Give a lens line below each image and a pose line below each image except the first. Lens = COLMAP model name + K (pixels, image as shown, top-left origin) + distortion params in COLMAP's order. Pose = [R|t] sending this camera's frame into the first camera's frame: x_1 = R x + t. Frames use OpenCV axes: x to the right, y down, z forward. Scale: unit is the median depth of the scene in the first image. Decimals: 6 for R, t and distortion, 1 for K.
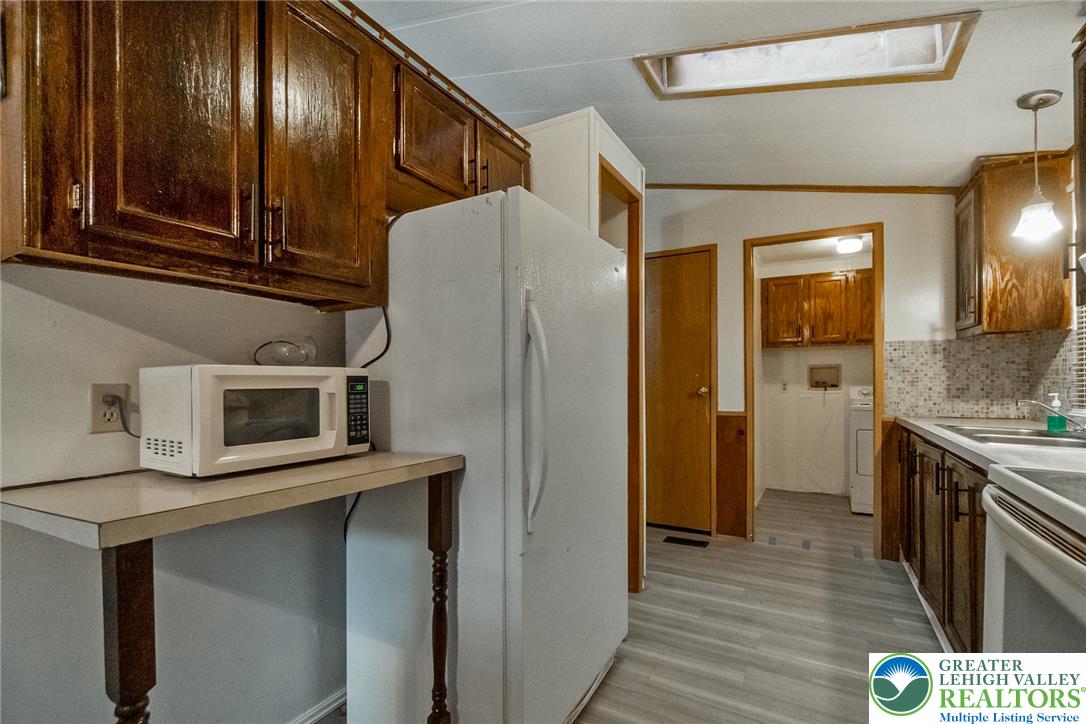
lens RADIAL K [[482.5, 0, 545.6], [0, 482.5, 363.1], [0, 0, 1]] dist [0.001154, 0.000220]
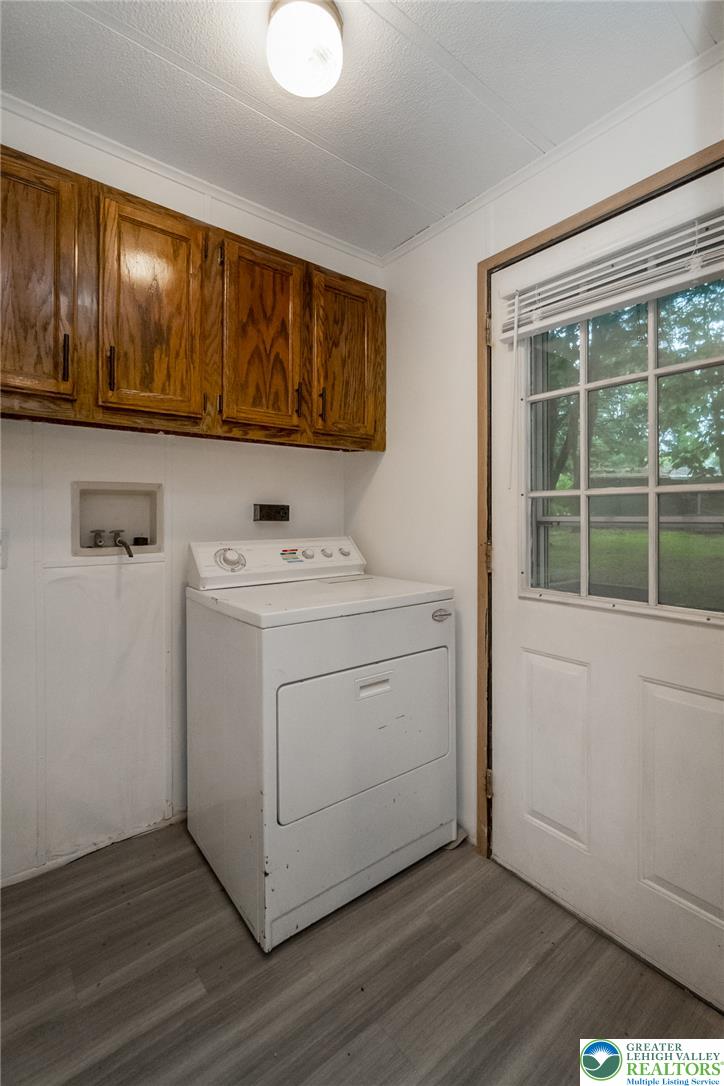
lens RADIAL K [[482.5, 0, 366.1], [0, 482.5, 514.6], [0, 0, 1]] dist [0.001154, 0.000220]
pose [[0.363176, 0.008850, 0.931678, 0.504759], [-0.039231, 0.999213, 0.005801, 0.028174], [-0.930894, -0.038658, 0.363238, 1.131183]]
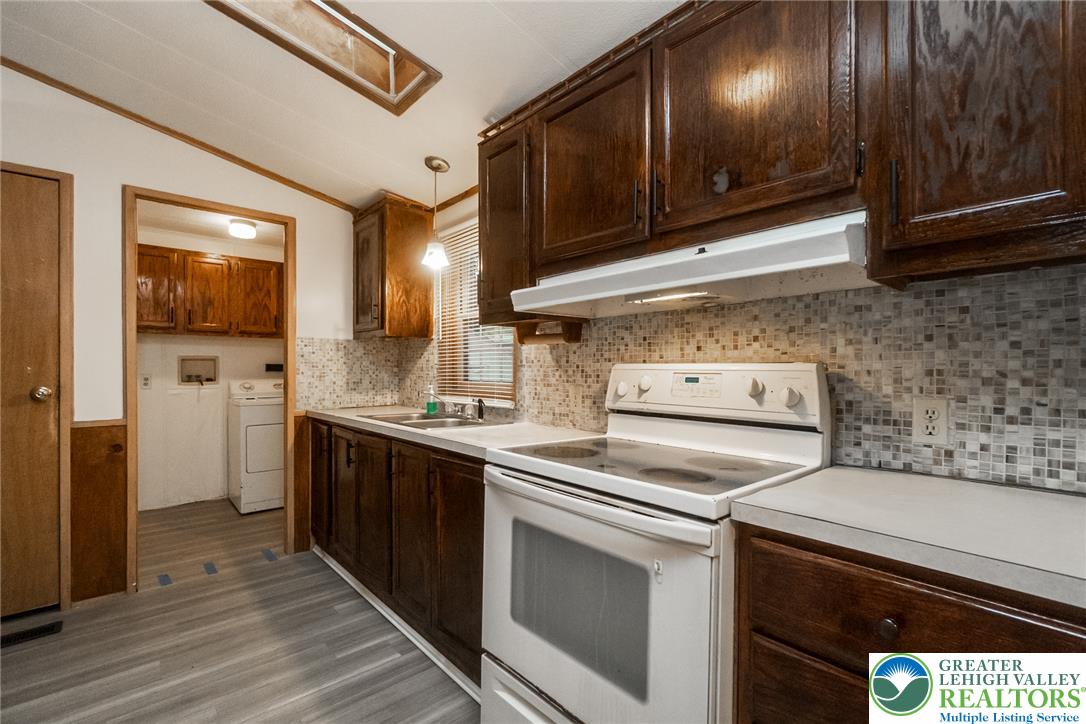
lens RADIAL K [[482.5, 0, 545.6], [0, 482.5, 363.1], [0, 0, 1]] dist [0.001154, 0.000220]
pose [[0.328666, 0.015515, 0.944319, -0.078847], [-0.035168, 0.999373, -0.004180, -0.003875], [-0.943791, -0.031836, 0.329005, 0.172647]]
